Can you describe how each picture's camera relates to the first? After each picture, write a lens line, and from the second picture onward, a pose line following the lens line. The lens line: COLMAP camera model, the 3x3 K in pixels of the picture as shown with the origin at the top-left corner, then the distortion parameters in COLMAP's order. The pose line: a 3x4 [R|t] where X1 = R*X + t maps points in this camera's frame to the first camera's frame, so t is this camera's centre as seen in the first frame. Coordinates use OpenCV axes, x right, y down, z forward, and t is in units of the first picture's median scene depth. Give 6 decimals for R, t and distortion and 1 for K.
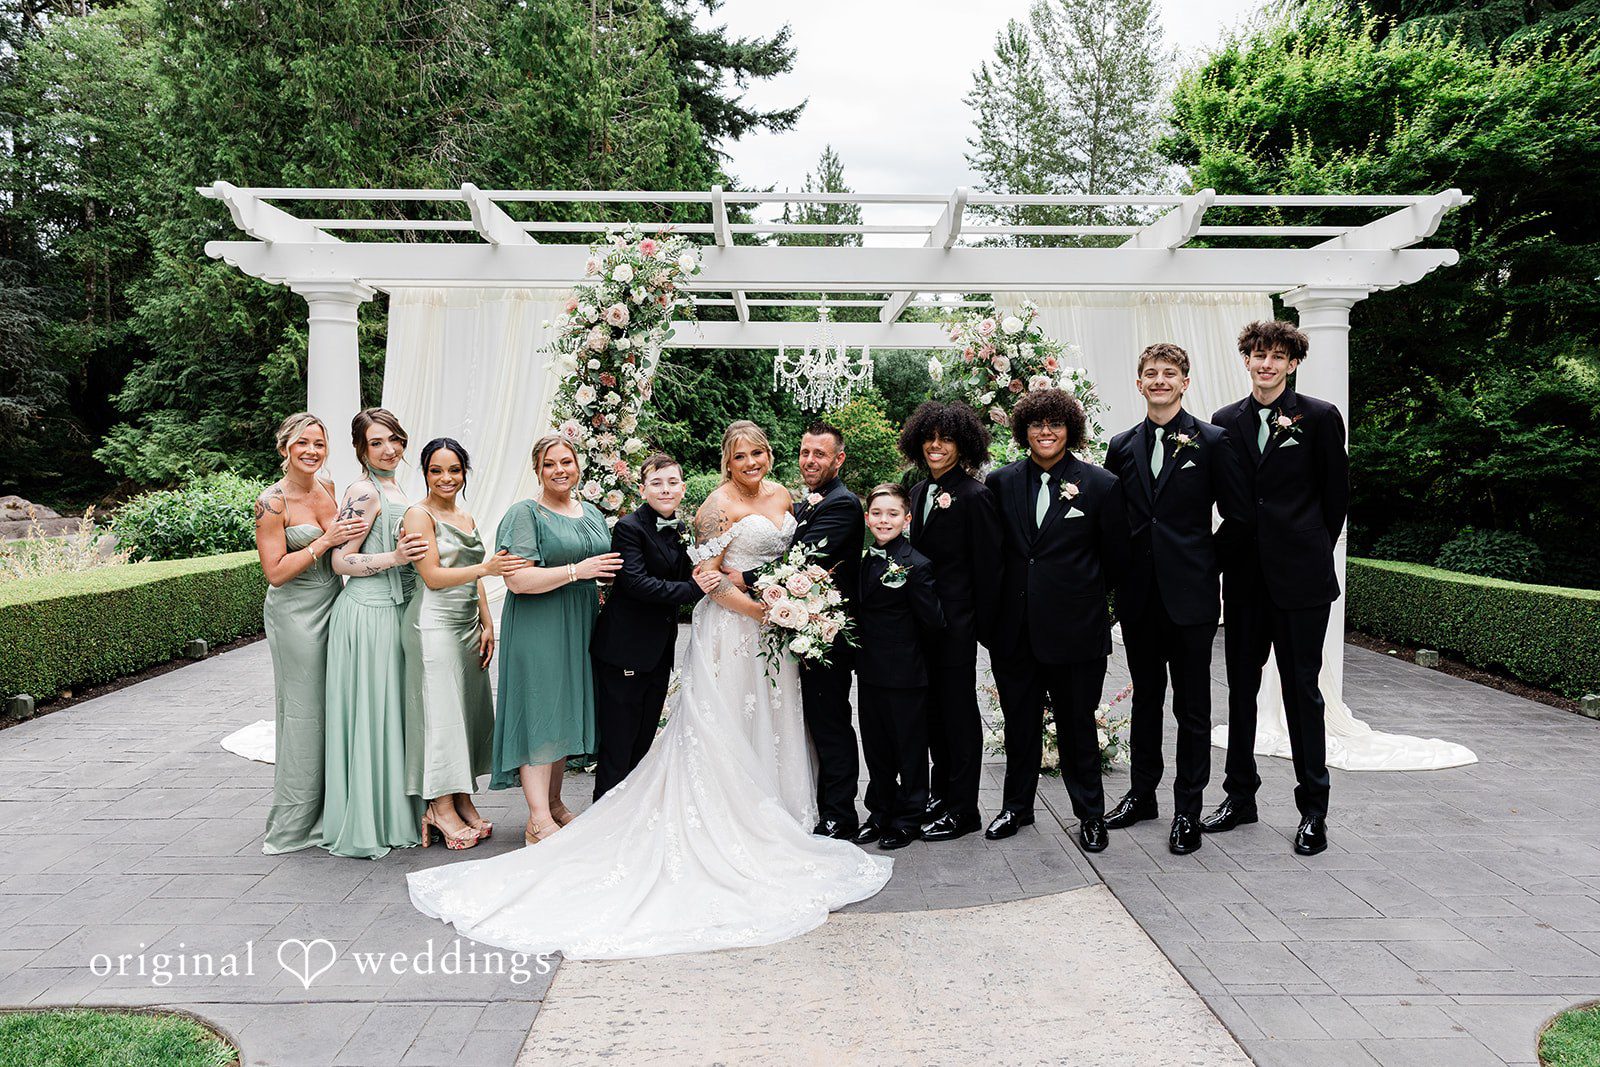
lens RADIAL K [[1282.0, 0, 797.7], [0, 1282.0, 539.6], [0, 0, 1]] dist [0.014207, -0.004380]
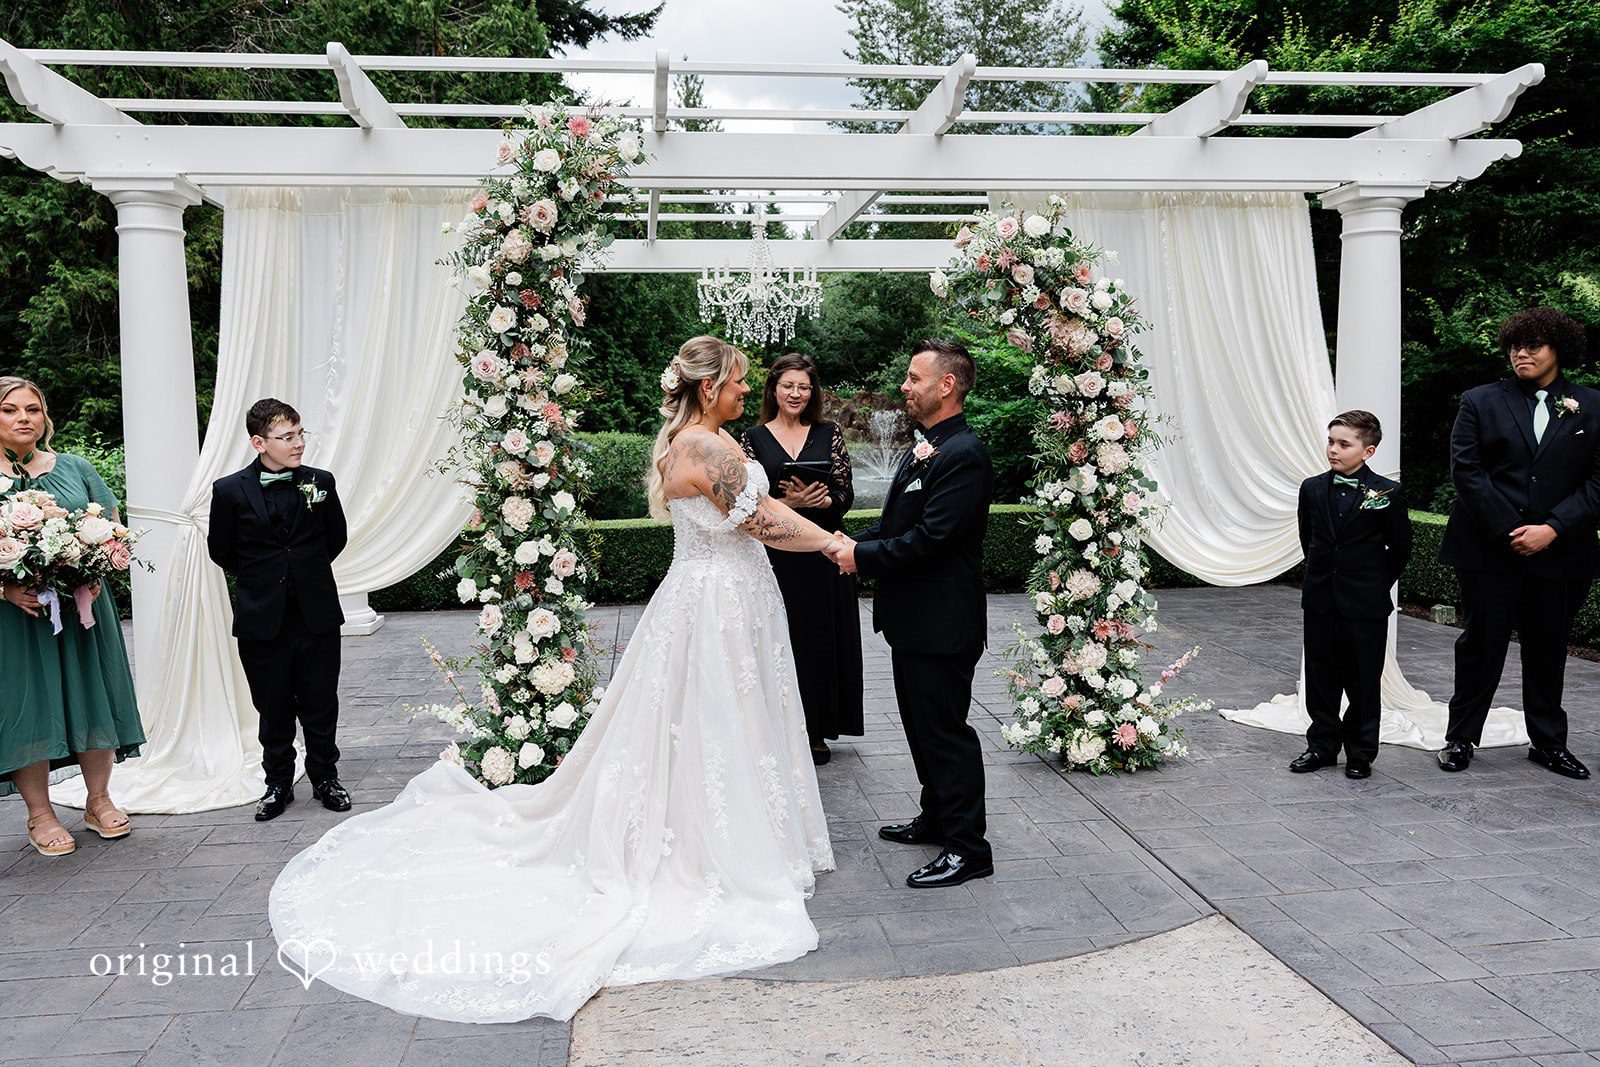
lens RADIAL K [[1394.2, 0, 805.2], [0, 1394.2, 548.4], [0, 0, 1]] dist [-0.003494, 0.022614]
pose [[0.992288, -0.032279, 0.119673, -0.060123], [0.028527, 0.999050, 0.032932, 0.002276], [-0.120623, -0.029264, 0.992267, 0.091773]]
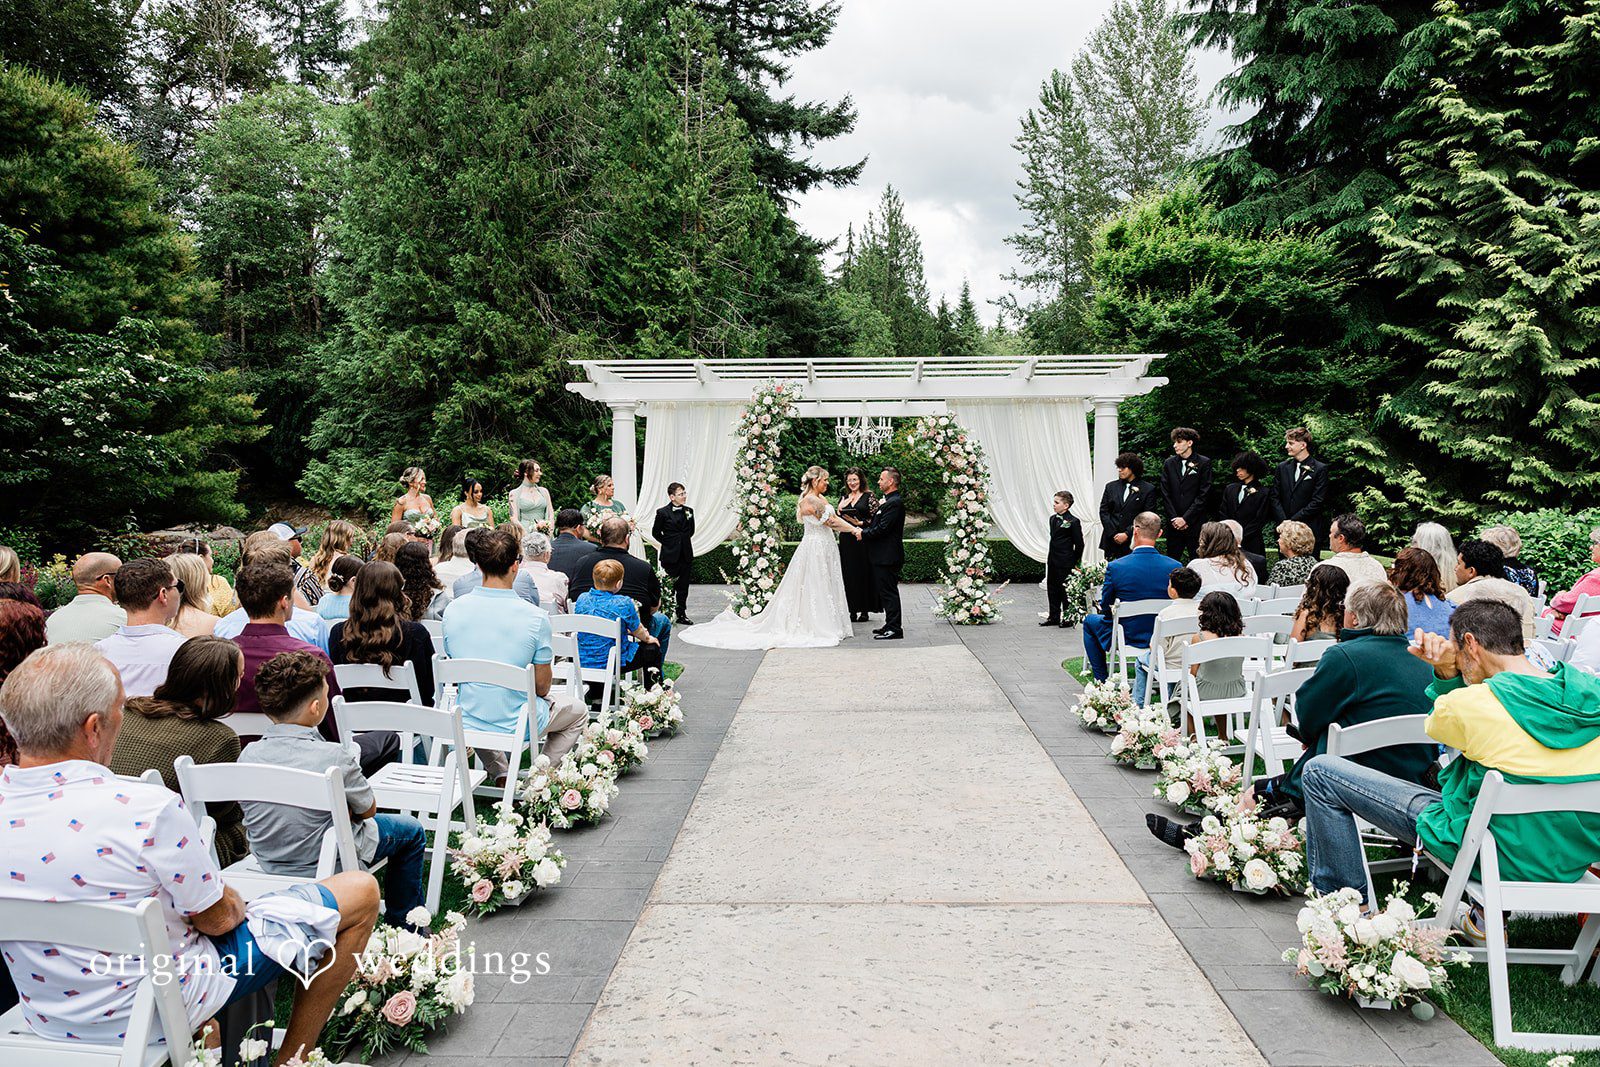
lens RADIAL K [[1756.0, 0, 805.1], [0, 1756.0, 594.9], [0, 0, 1]] dist [0.009804, 0.010308]
pose [[0.999099, -0.009729, -0.041320, 0.033854], [0.009854, 0.999947, 0.002835, 0.081089], [0.041291, -0.003240, 0.999142, -1.361176]]
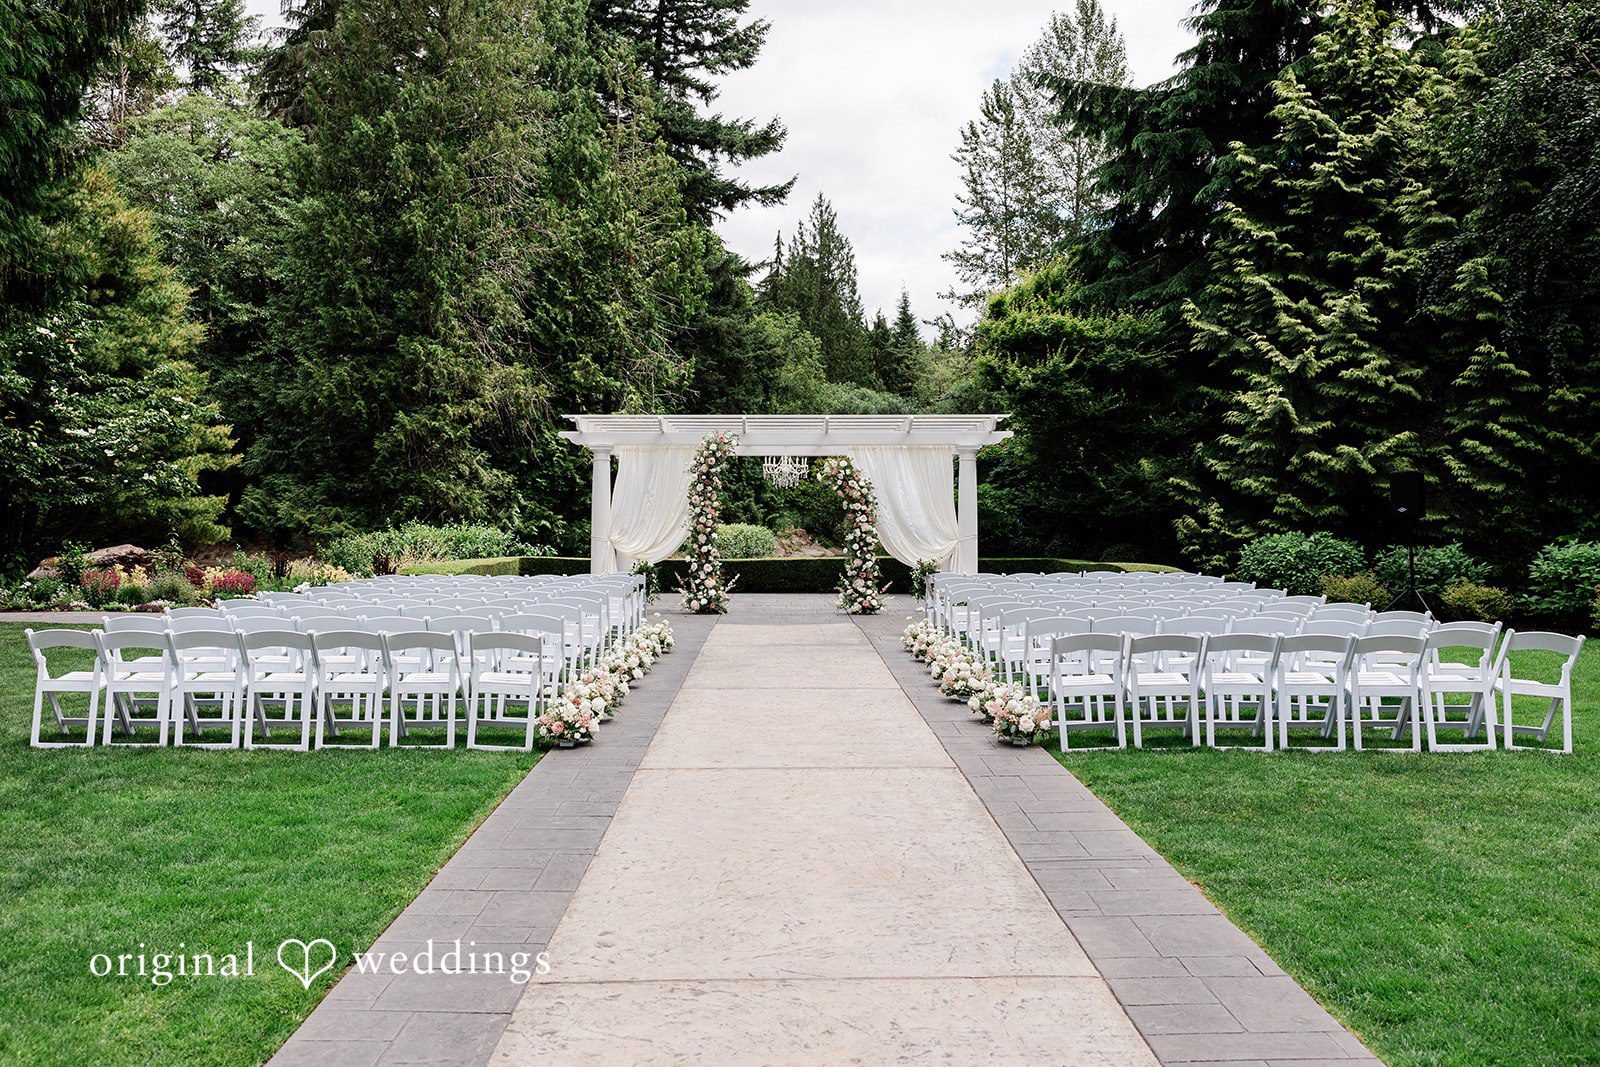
lens RADIAL K [[3187.3, 0, 800.0], [0, 3187.3, 533.5], [0, 0, 1]] dist [0.032162, 0.212379]
pose [[0.999941, -0.004758, -0.009792, 0.092329], [0.004192, 0.998362, -0.057054, 0.279765], [0.010047, 0.057009, 0.998323, -4.281473]]
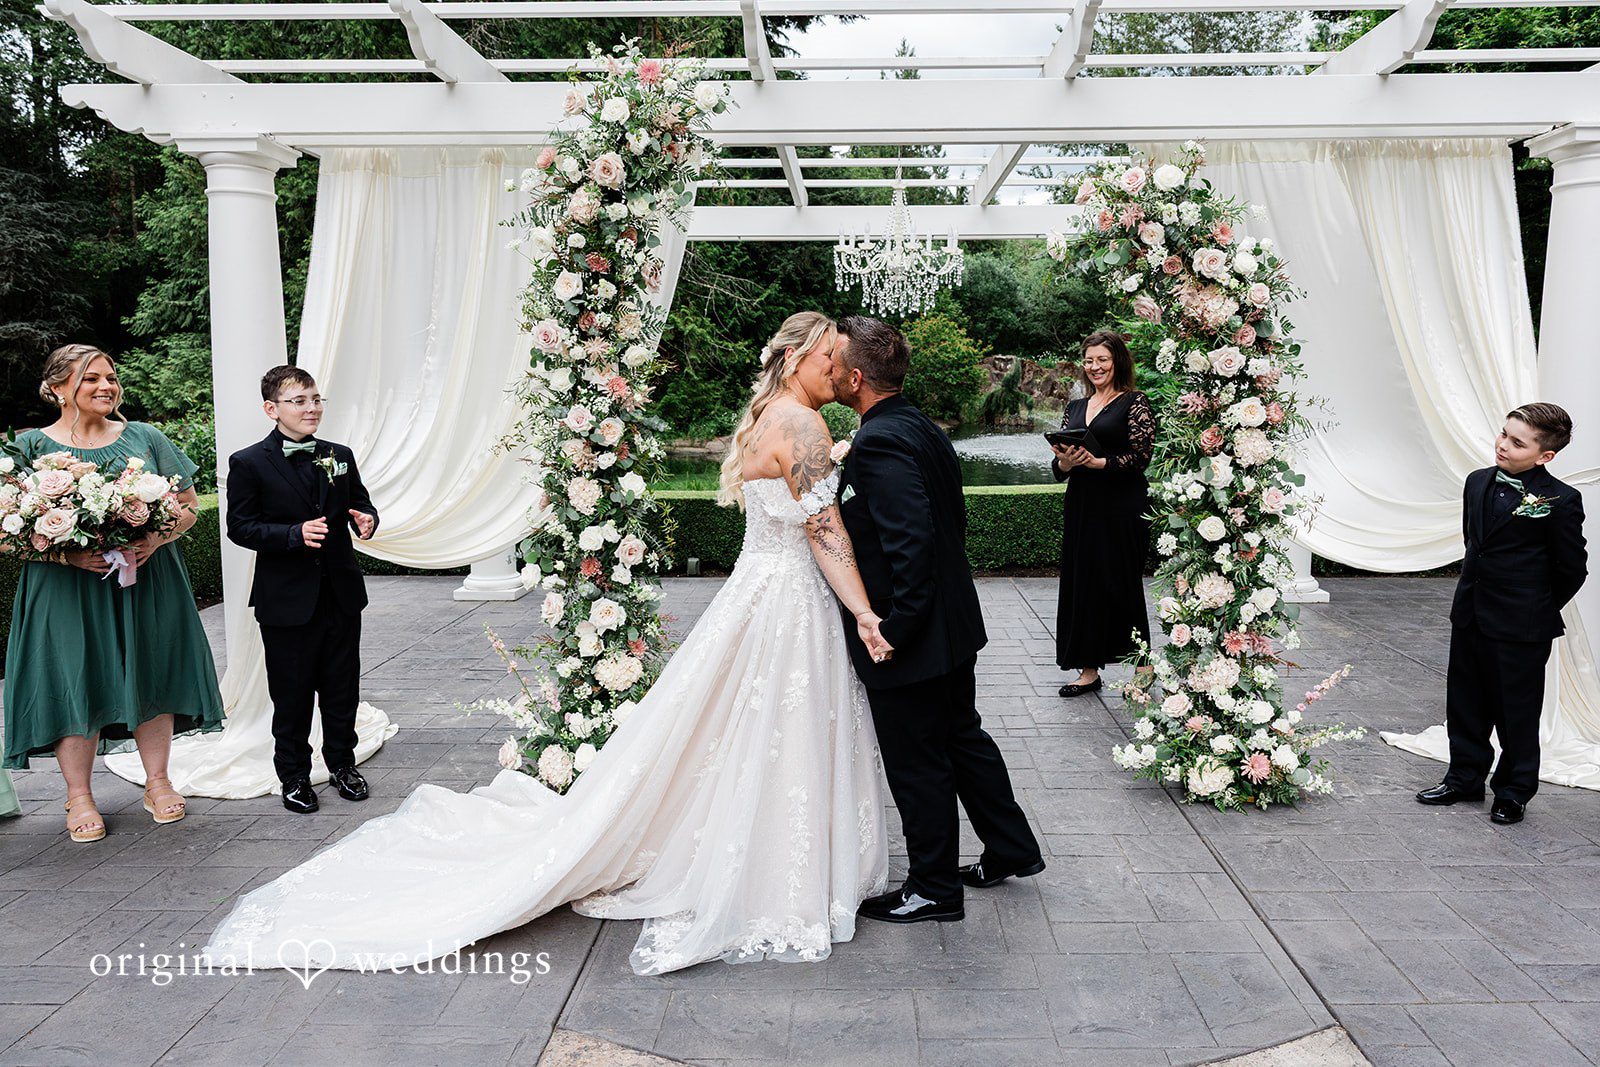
lens RADIAL K [[1272.8, 0, 841.4], [0, 1272.8, 535.7], [0, 0, 1]] dist [0.009411, 0.005539]
pose [[0.999630, -0.006397, -0.026452, 0.003744], [0.007875, 0.998391, 0.056160, -0.007956], [0.026051, -0.056347, 0.998071, 0.193059]]
